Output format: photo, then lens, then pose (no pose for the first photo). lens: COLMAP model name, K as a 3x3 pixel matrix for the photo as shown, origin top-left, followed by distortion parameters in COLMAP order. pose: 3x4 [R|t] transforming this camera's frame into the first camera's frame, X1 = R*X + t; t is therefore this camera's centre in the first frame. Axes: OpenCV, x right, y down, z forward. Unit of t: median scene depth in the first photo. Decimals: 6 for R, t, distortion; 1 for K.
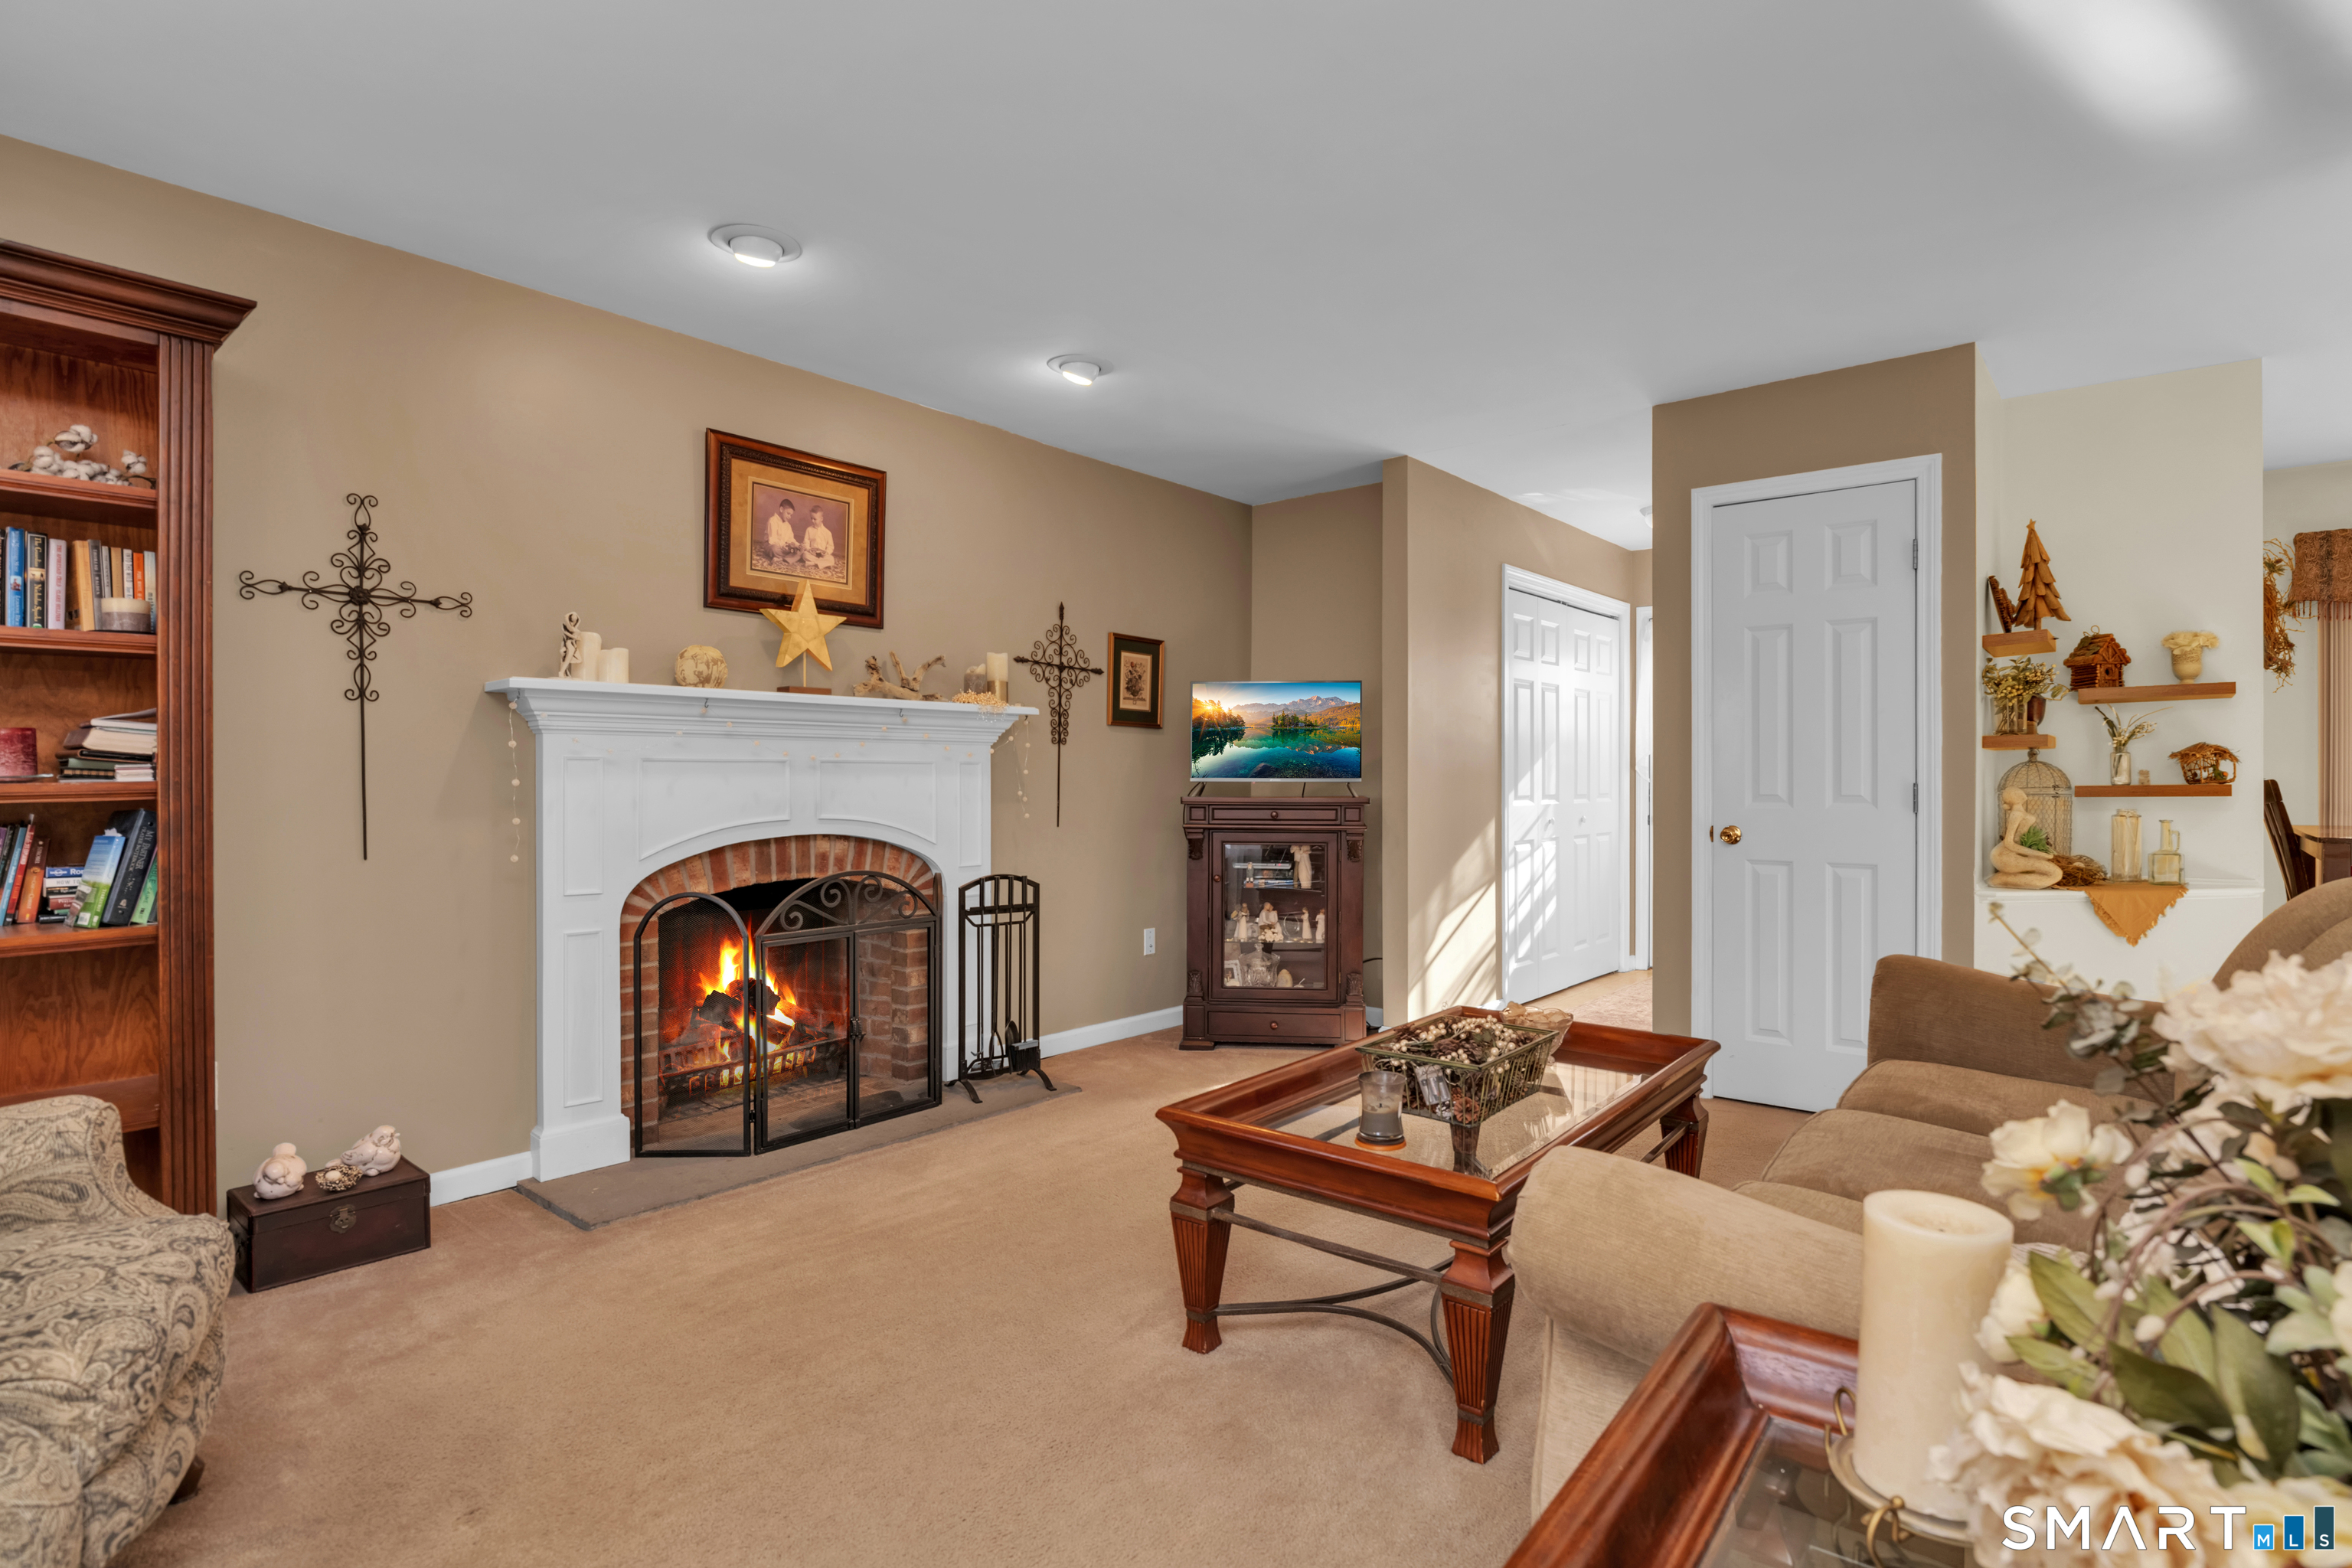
lens RADIAL K [[1146.4, 0, 1169.9], [0, 1146.4, 794.1], [0, 0, 1]] dist [-0.014913, -0.000902]
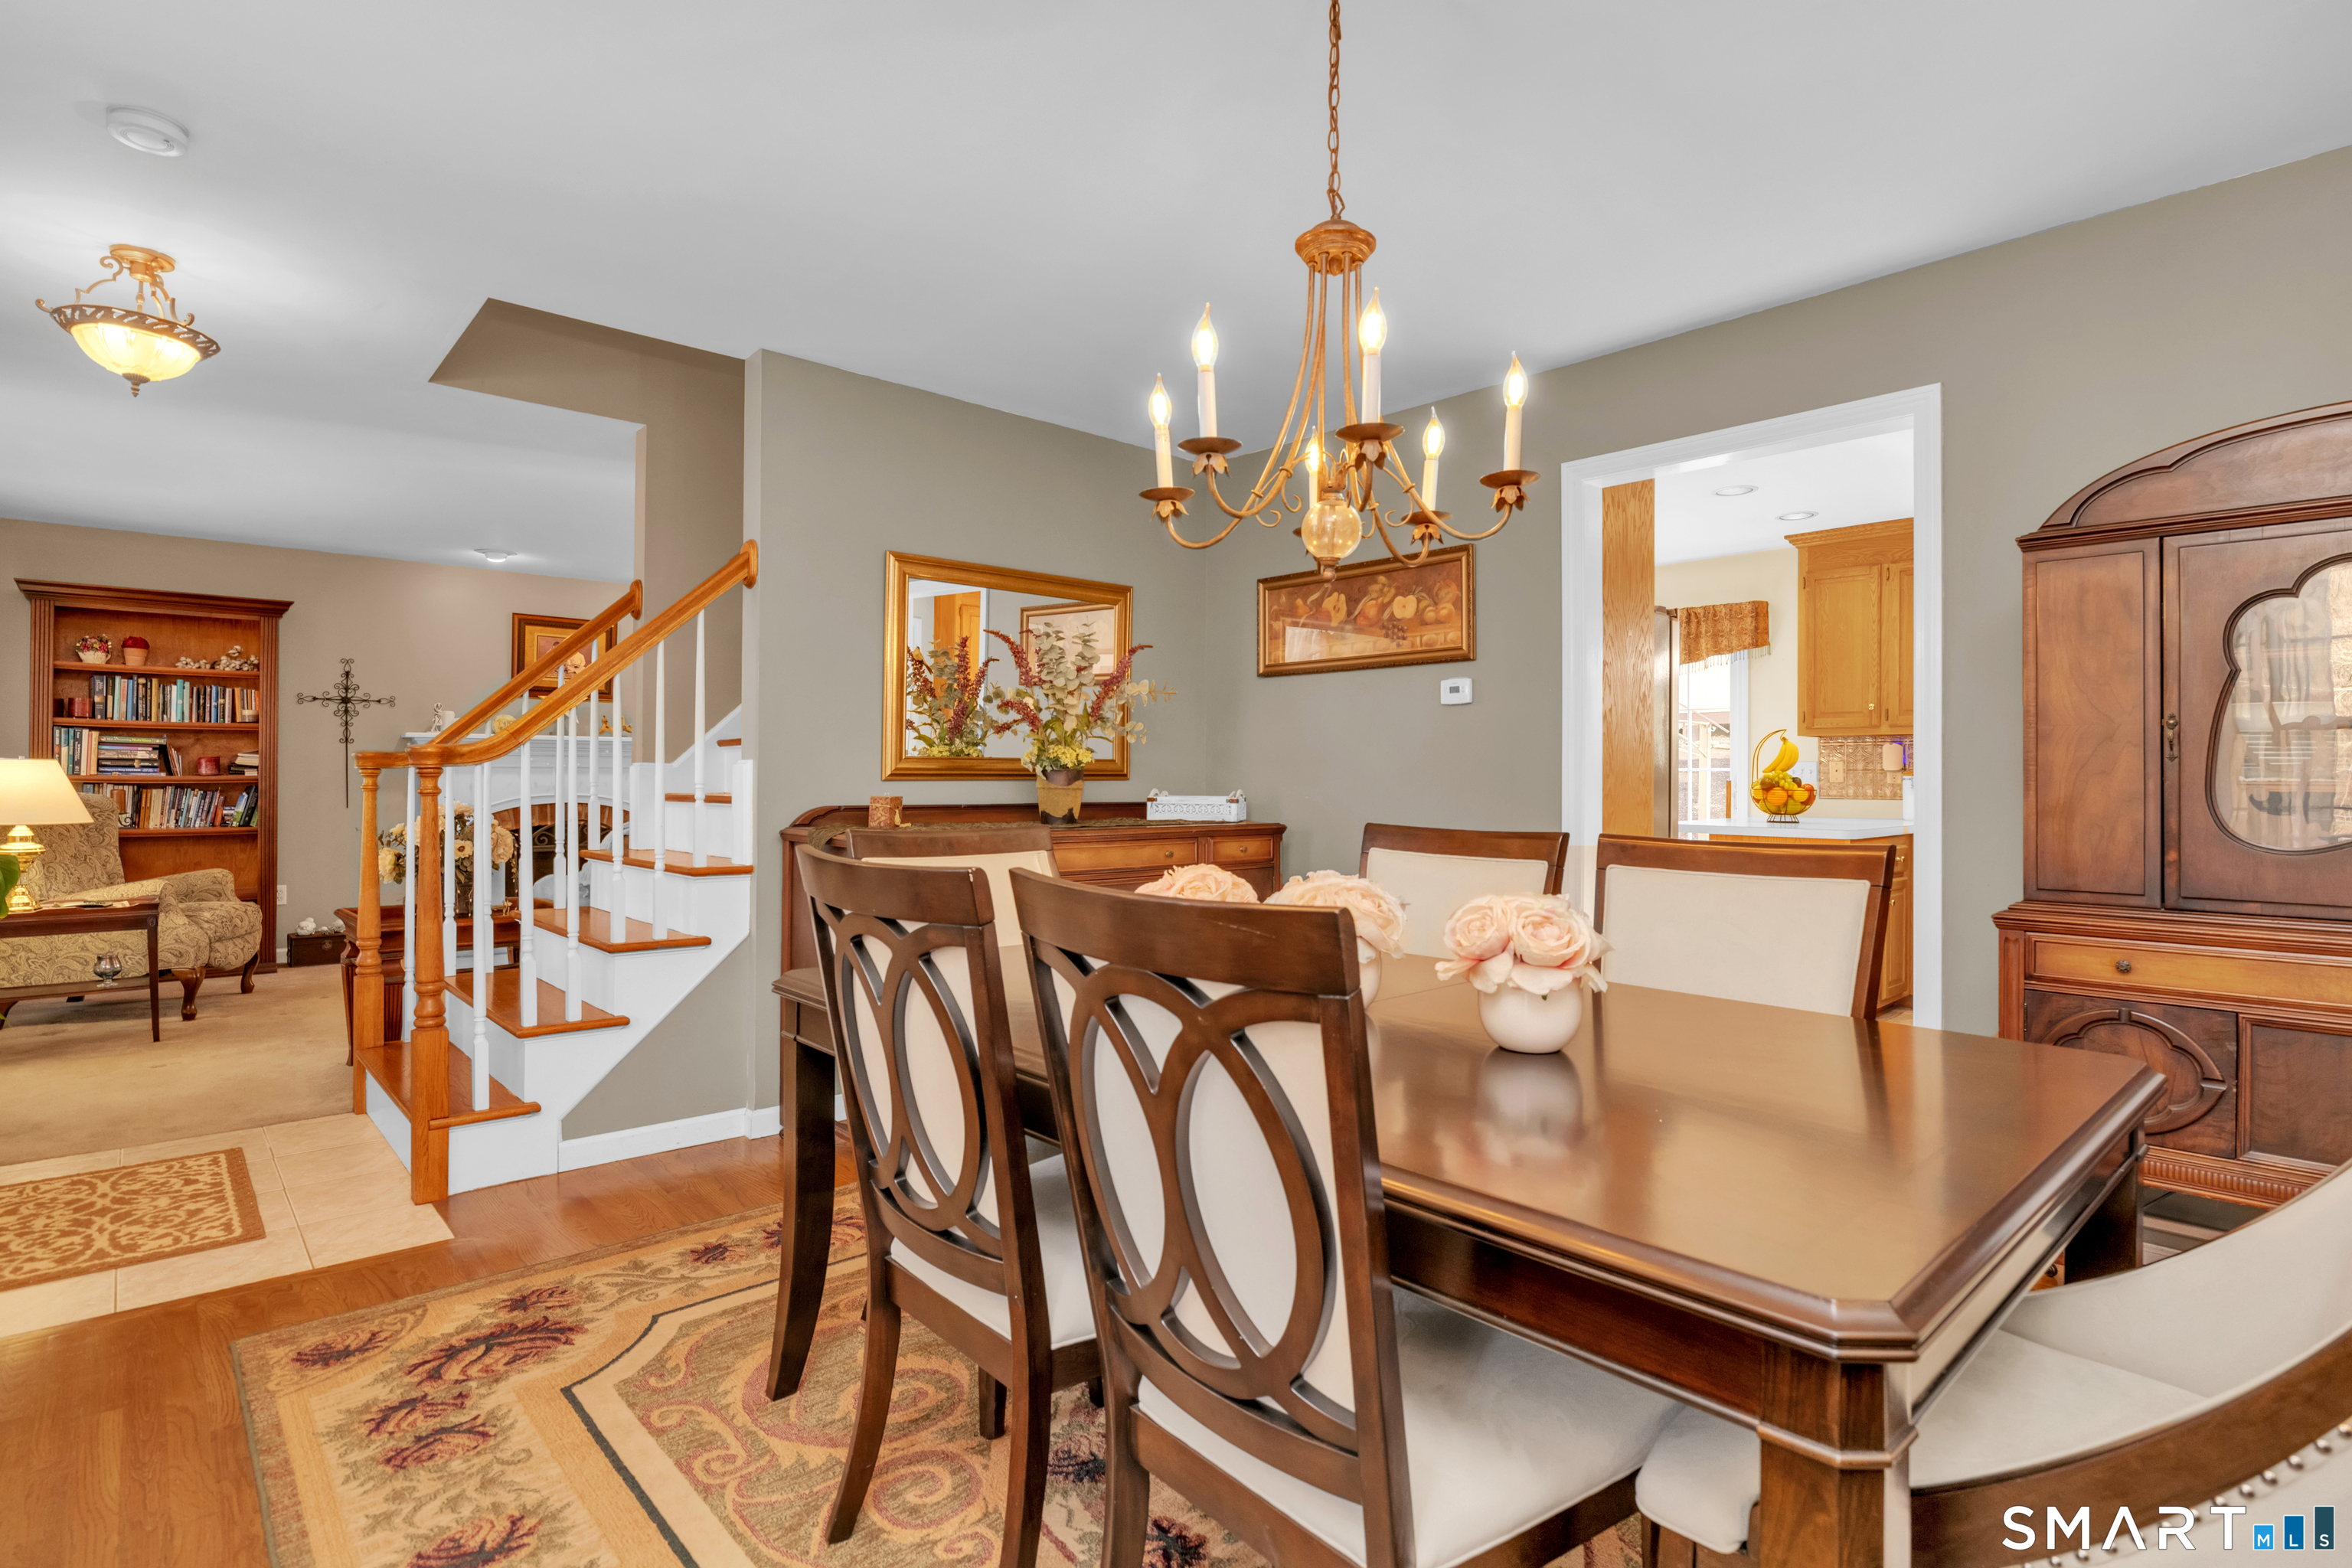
lens RADIAL K [[1173.4, 0, 1197.2], [0, 1173.4, 786.7], [0, 0, 1]] dist [-0.016342, 0.000902]
pose [[0.991067, 0.004828, -0.133279, 1.232021], [-0.005815, 0.999958, -0.007016, 0.016319], [0.133240, 0.007729, 0.991054, -1.059761]]
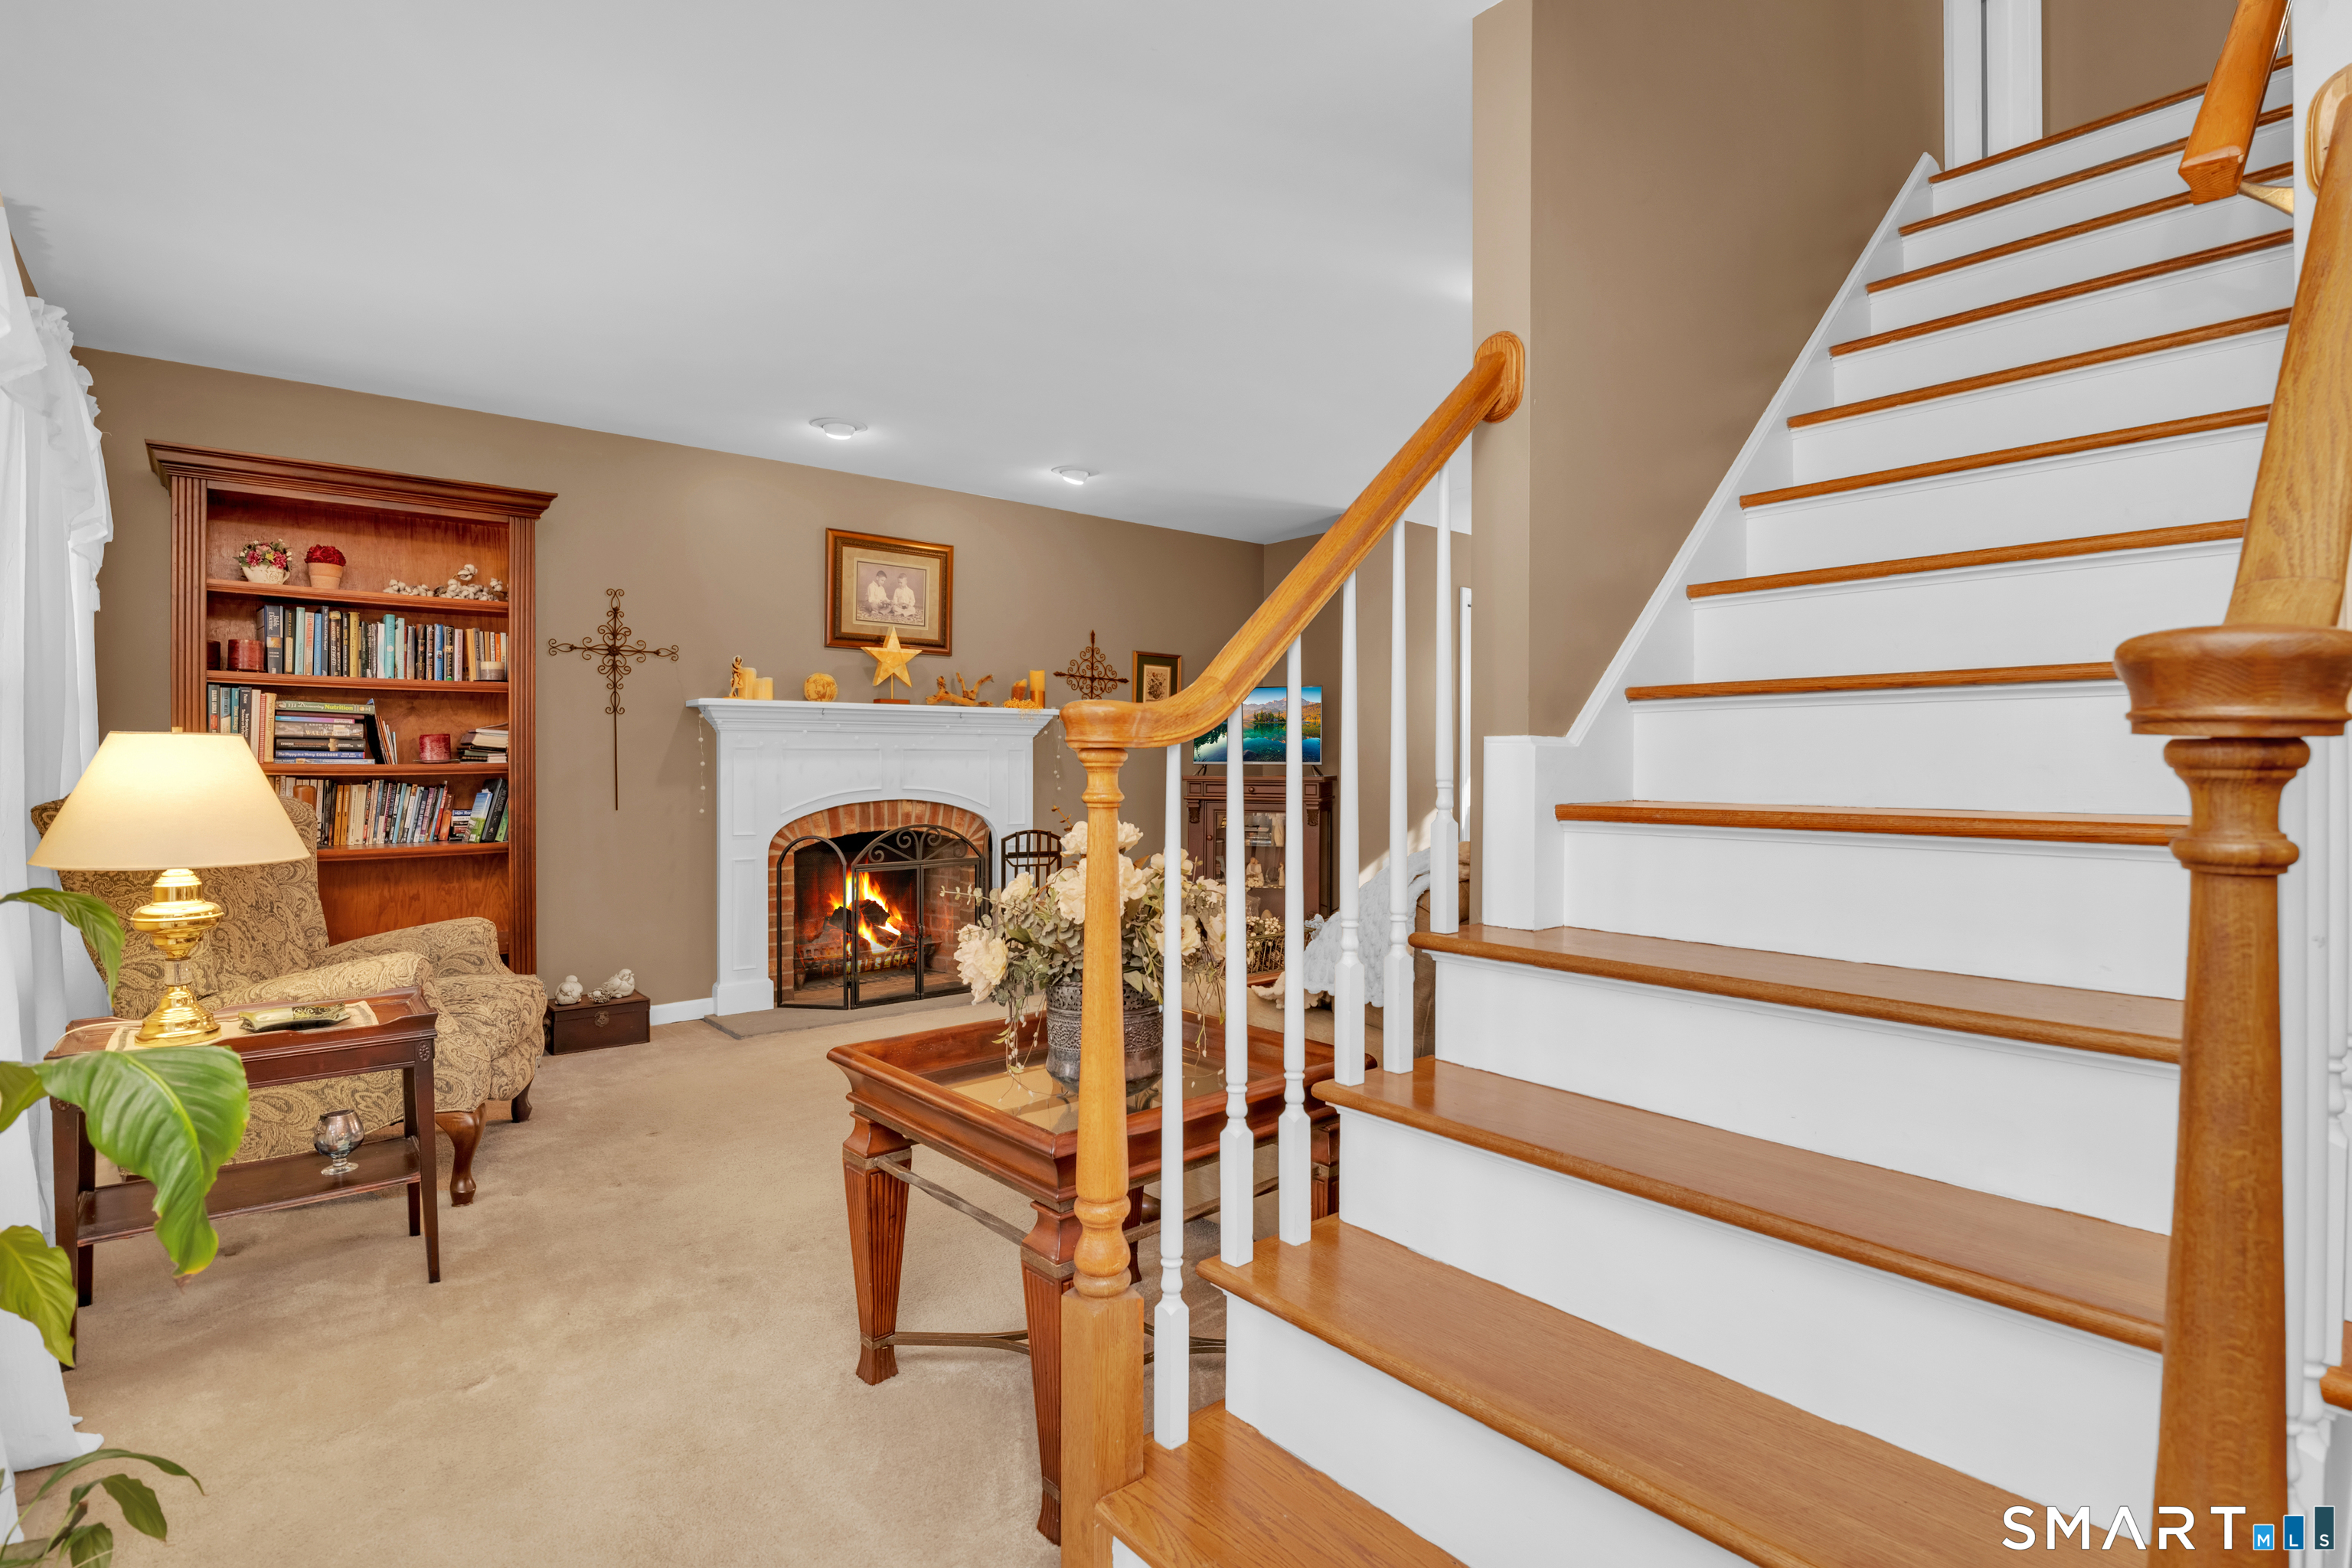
lens RADIAL K [[1143.9, 0, 1180.9], [0, 1143.9, 777.5], [0, 0, 1]] dist [-0.015778, -0.000496]
pose [[0.984900, 0.003814, -0.173081, 0.330056], [-0.003608, 0.999992, 0.001507, 0.003945], [0.173086, -0.000860, 0.984906, -0.416981]]
